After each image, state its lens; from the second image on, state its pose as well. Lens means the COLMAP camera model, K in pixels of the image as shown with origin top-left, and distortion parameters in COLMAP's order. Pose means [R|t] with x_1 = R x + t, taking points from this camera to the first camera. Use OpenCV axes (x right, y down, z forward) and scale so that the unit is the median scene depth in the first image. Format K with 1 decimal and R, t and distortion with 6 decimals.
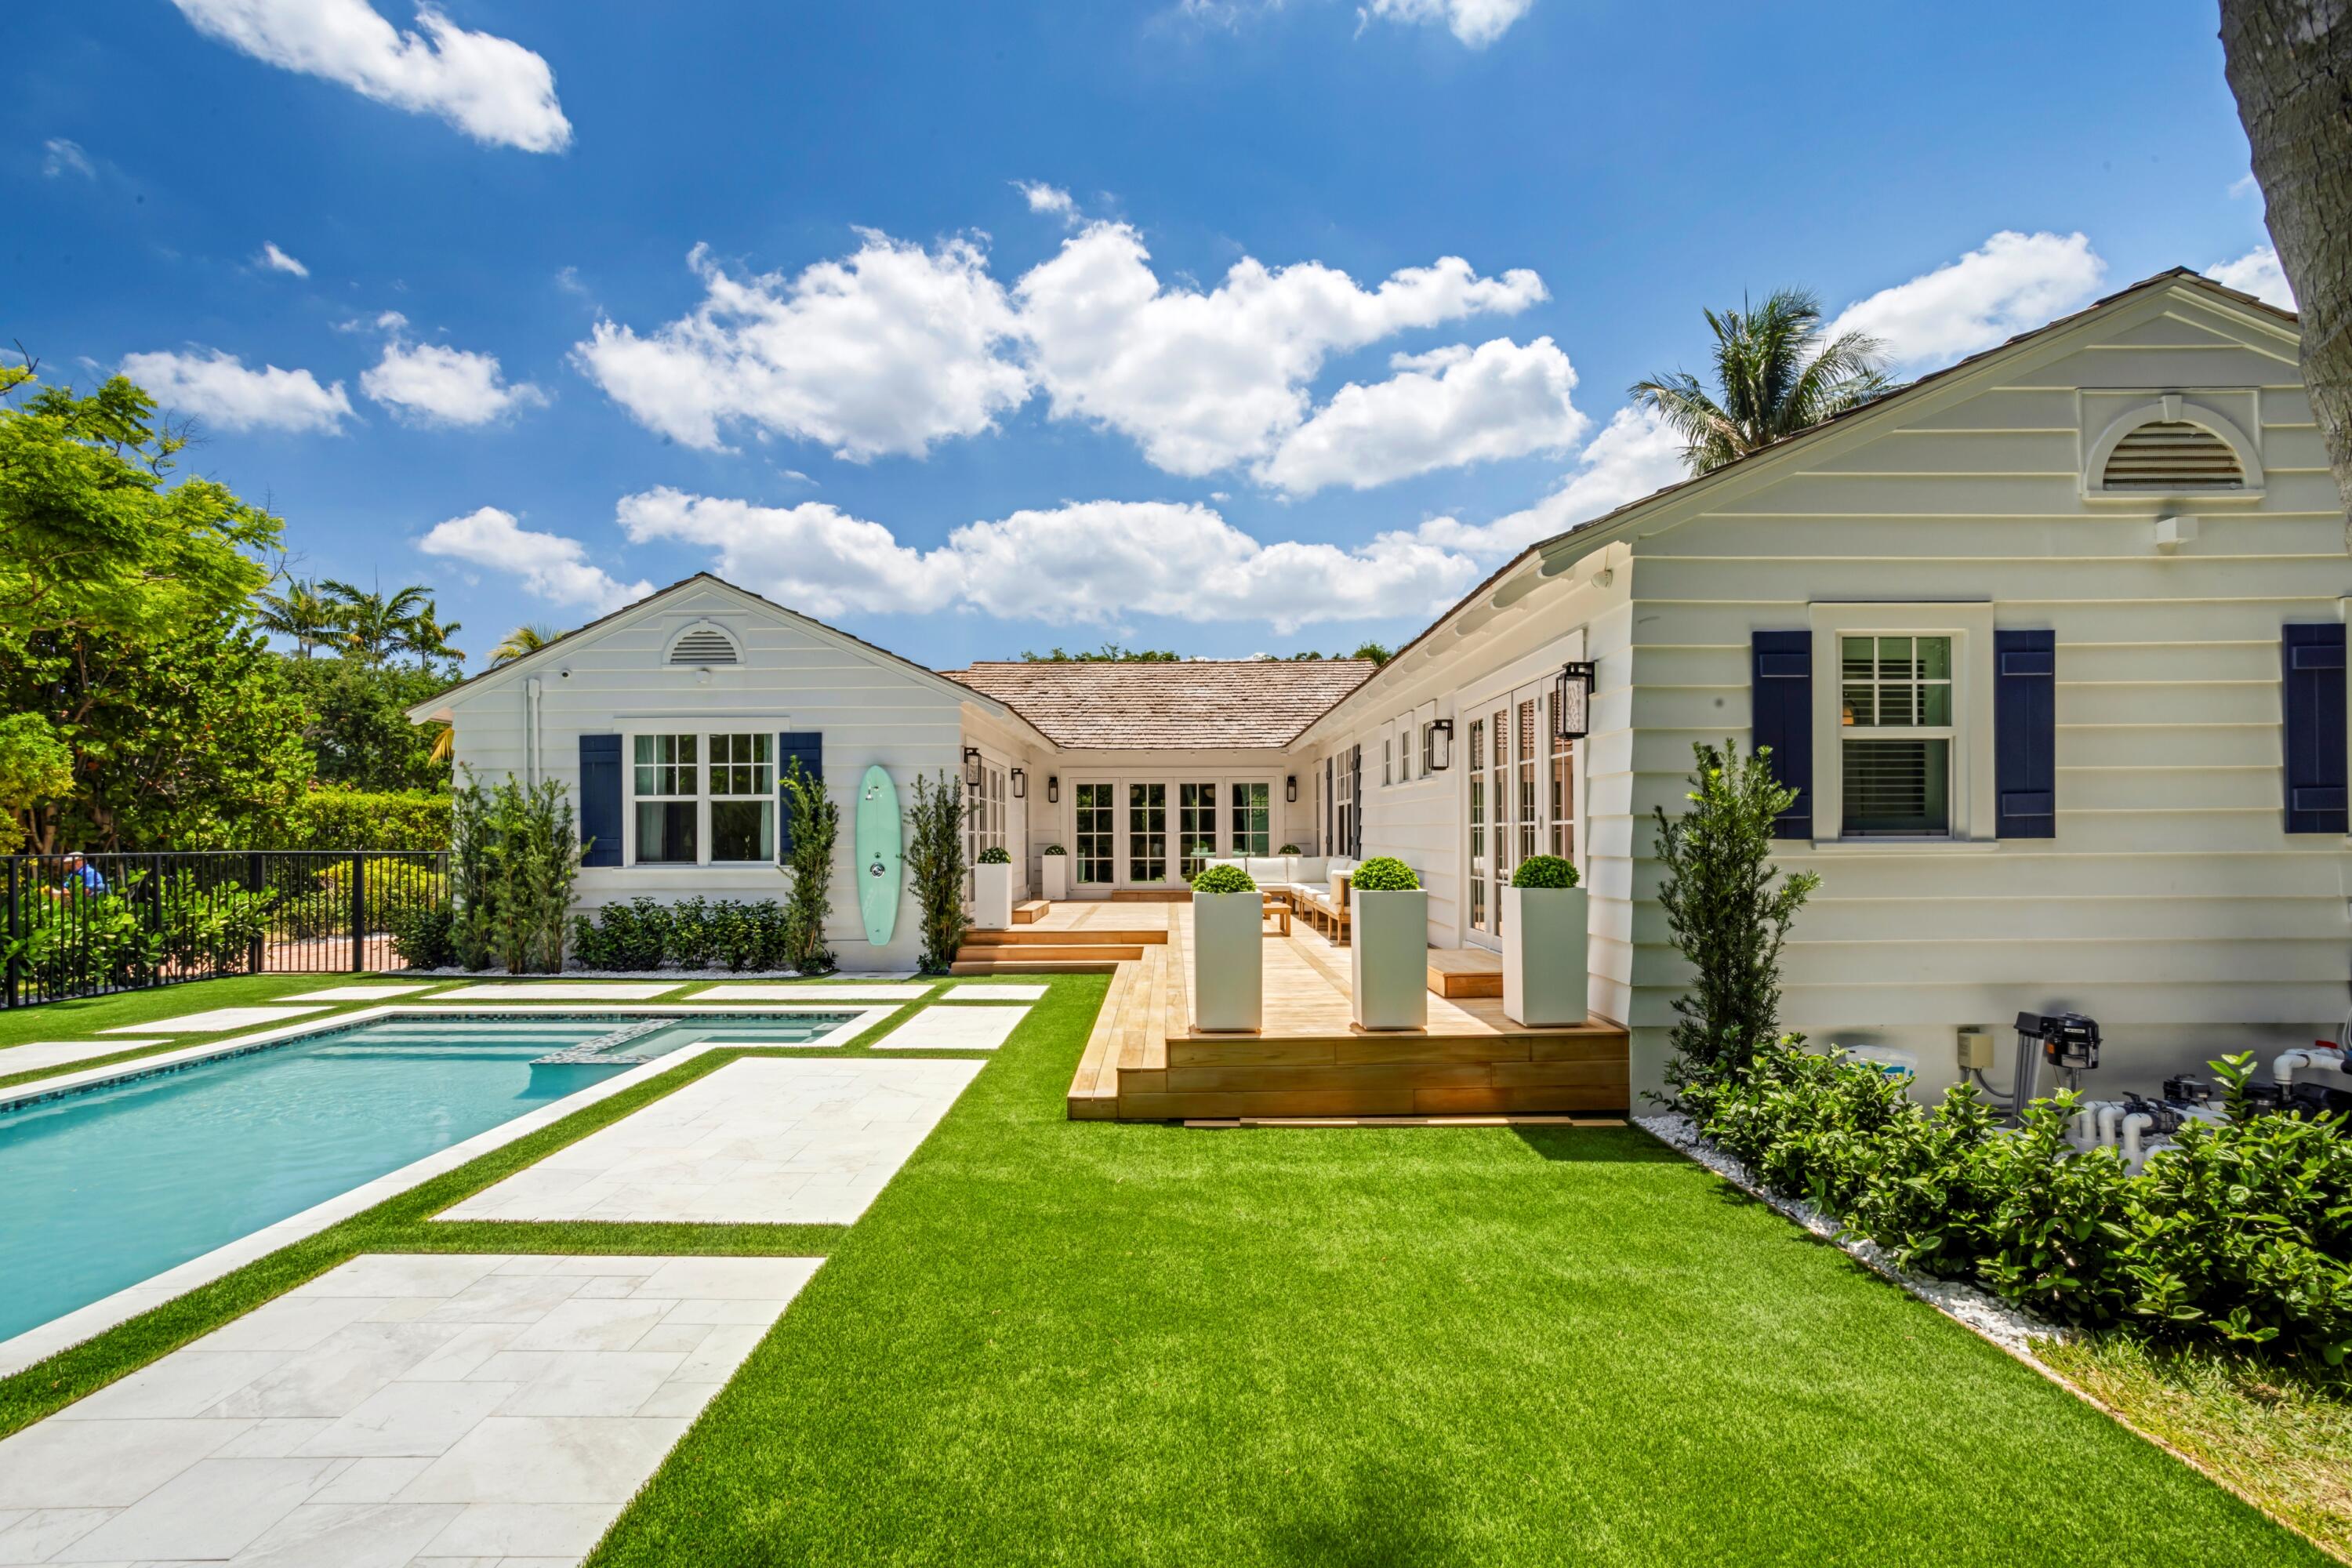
lens RADIAL K [[1151.5, 0, 1193.5], [0, 1151.5, 795.2], [0, 0, 1]] dist [-0.041837, 0.024025]
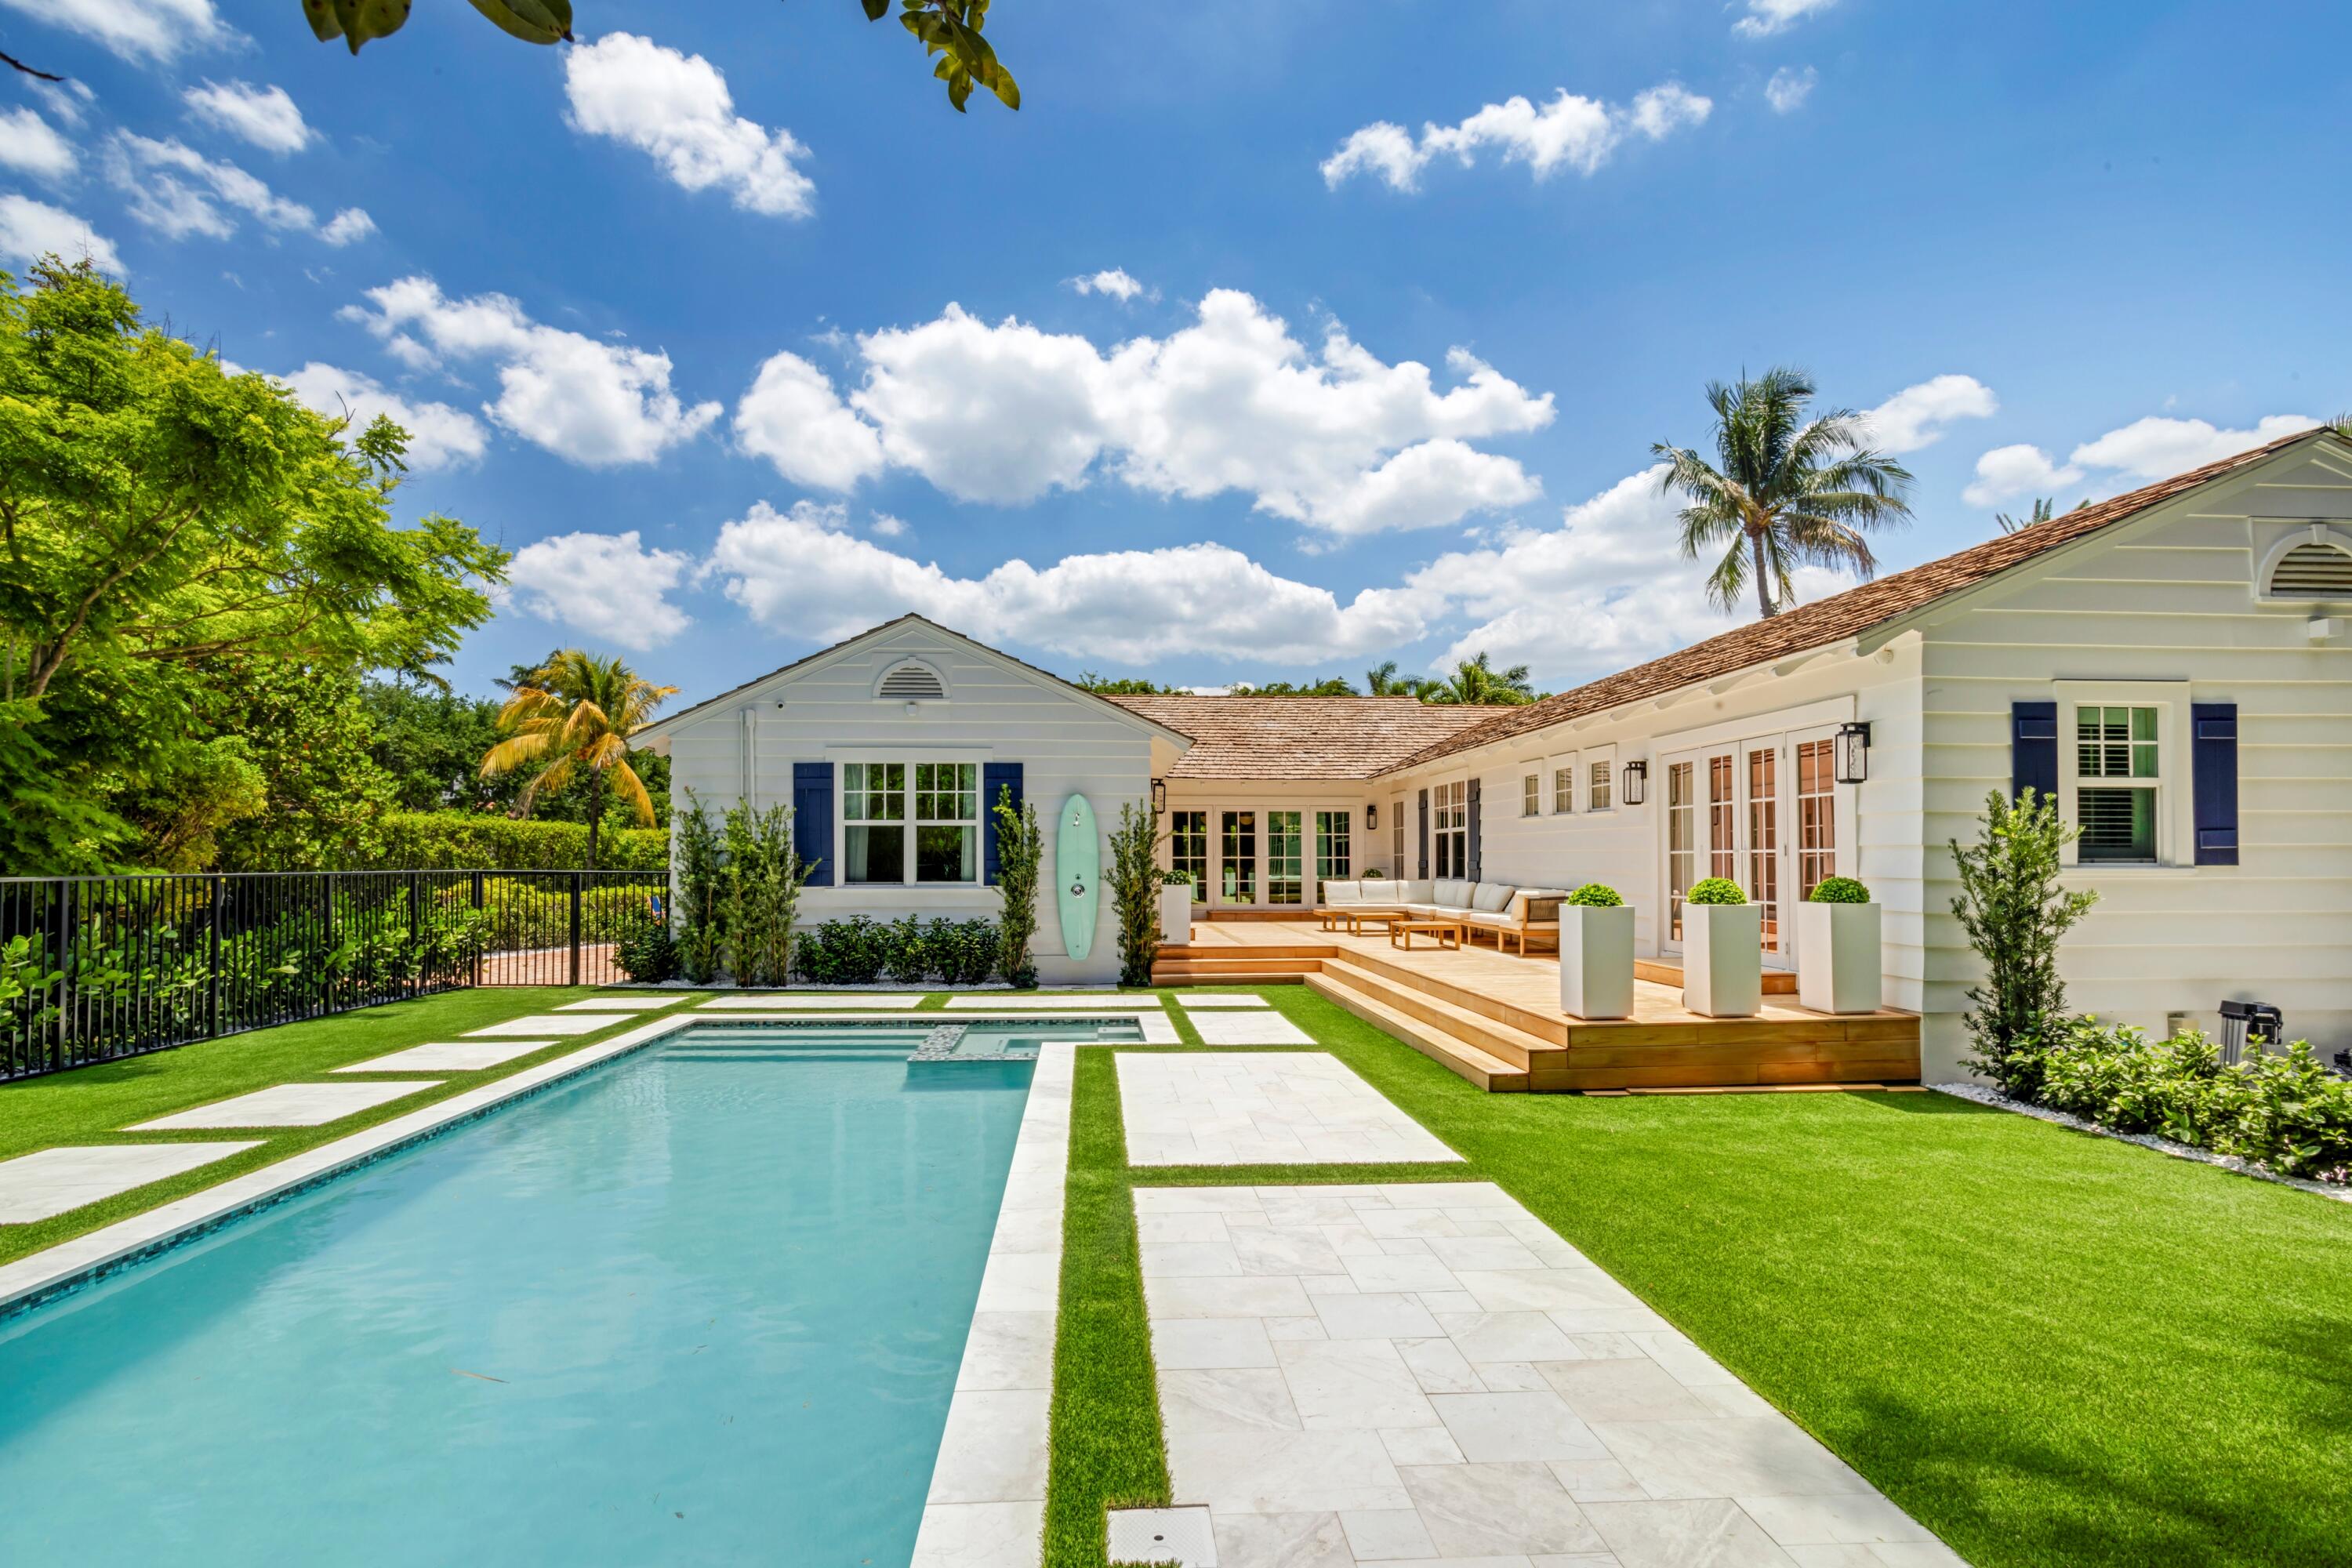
lens RADIAL K [[1151.5, 0, 1168.8], [0, 1151.5, 802.6], [0, 0, 1]] dist [-0.041837, 0.024025]
pose [[0.997577, 0.009070, 0.068978, -0.265088], [-0.008036, 0.999852, -0.015241, -0.002070], [-0.069106, 0.014650, 0.997502, -0.097432]]
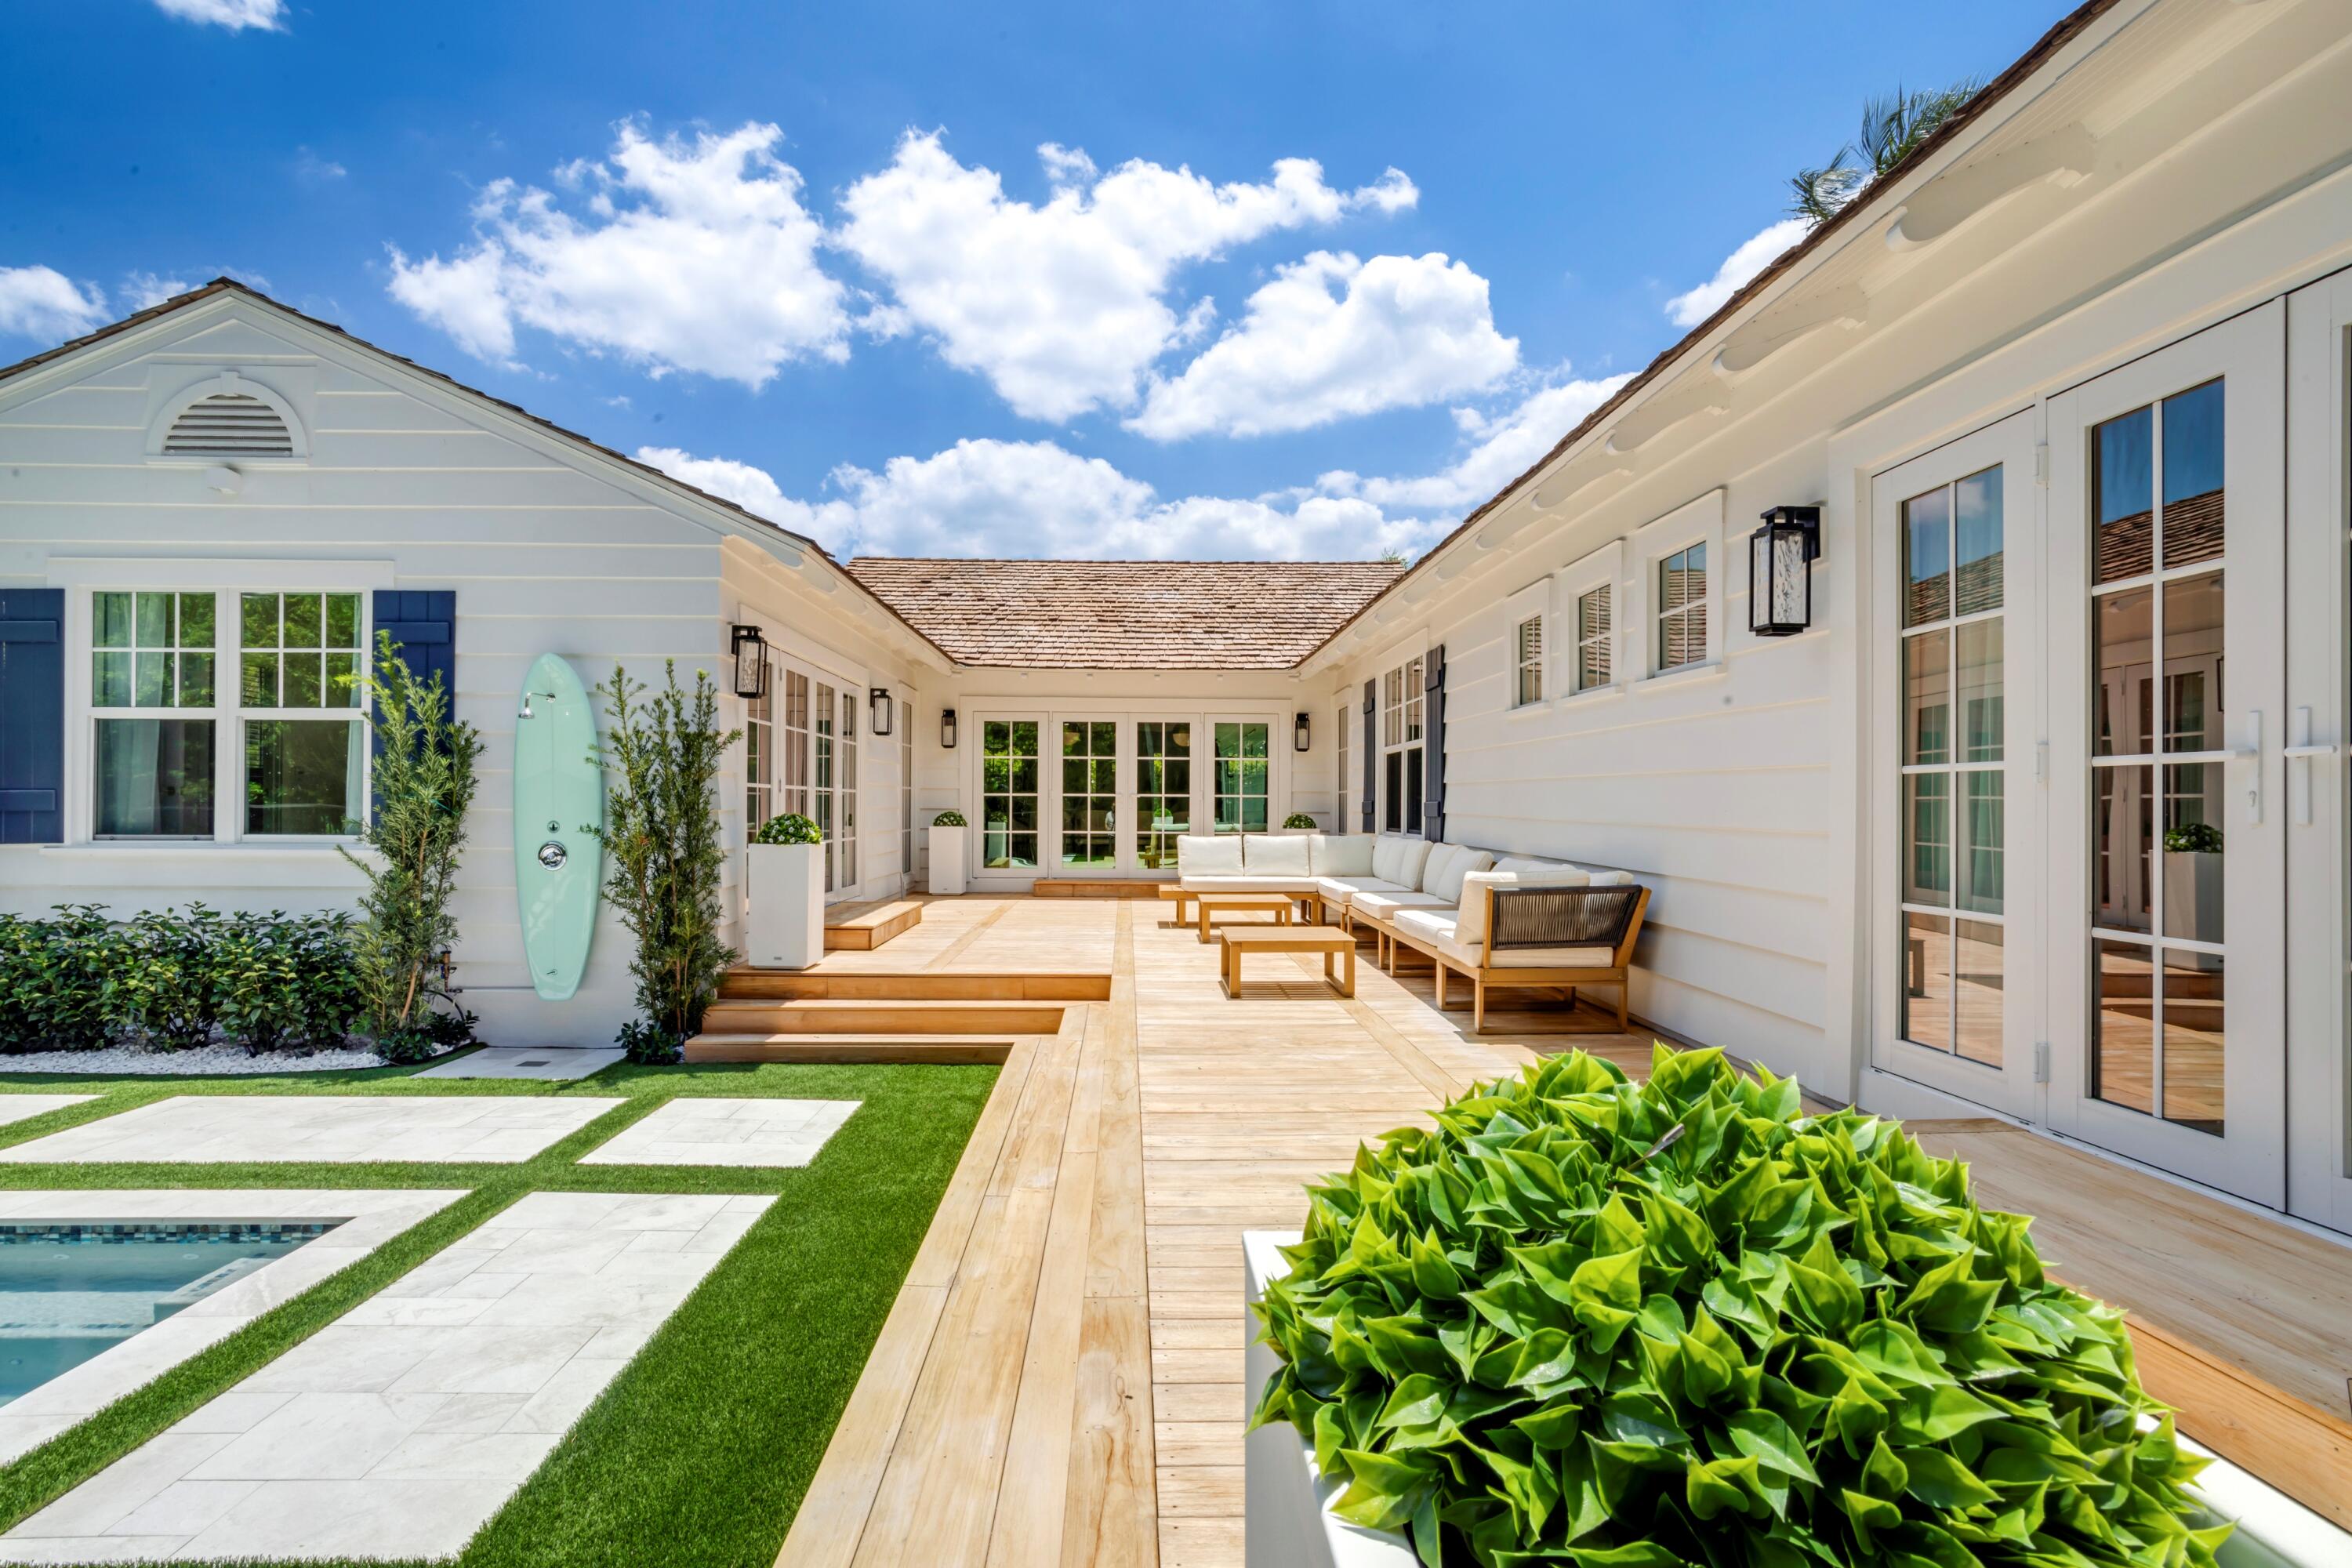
lens RADIAL K [[1151.5, 0, 1184.3], [0, 1151.5, 781.4], [0, 0, 1]] dist [-0.041837, 0.024025]
pose [[0.999528, 0.011856, 0.028350, -0.004800], [-0.012291, 0.999809, 0.015199, 0.020482], [-0.028164, -0.015540, 0.999483, 0.477244]]
